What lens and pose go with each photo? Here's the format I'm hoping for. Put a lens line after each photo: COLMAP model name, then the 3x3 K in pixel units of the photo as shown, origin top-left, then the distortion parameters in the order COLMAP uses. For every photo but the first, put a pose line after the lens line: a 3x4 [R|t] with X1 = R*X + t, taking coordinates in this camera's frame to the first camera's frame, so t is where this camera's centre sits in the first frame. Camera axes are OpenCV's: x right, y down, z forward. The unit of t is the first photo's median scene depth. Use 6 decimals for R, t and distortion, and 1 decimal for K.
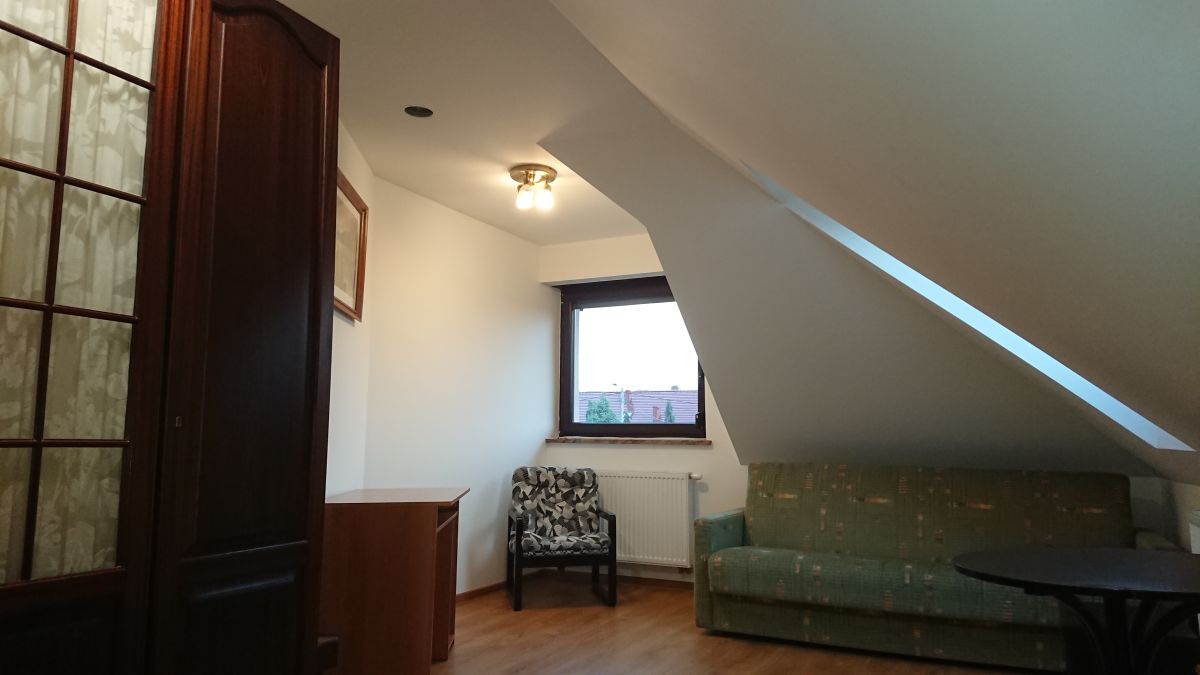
lens RADIAL K [[804.7, 0, 617.1], [0, 804.7, 335.8], [0, 0, 1]] dist [0.102492, -0.125007]
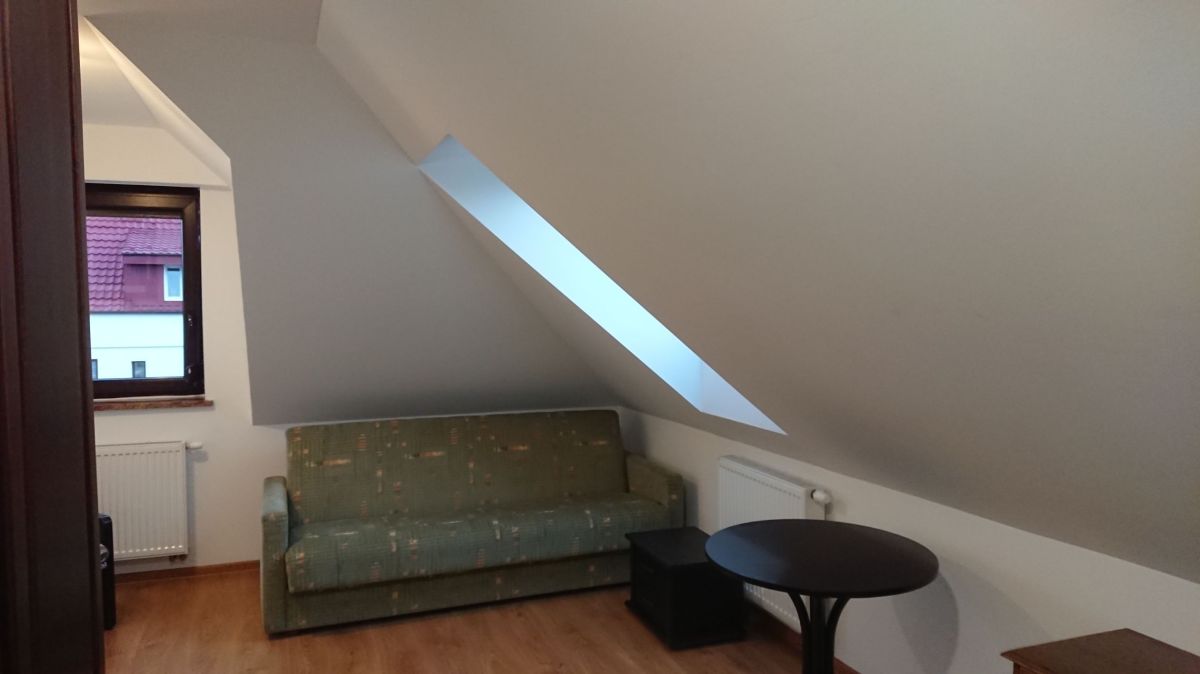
lens RADIAL K [[804.7, 0, 617.1], [0, 804.7, 335.3], [0, 0, 1]] dist [0.102492, -0.125007]
pose [[0.669764, -0.038702, 0.741565, -0.283105], [-0.087900, 0.987488, 0.130926, -0.102181], [-0.737354, -0.152873, 0.657982, 0.195065]]
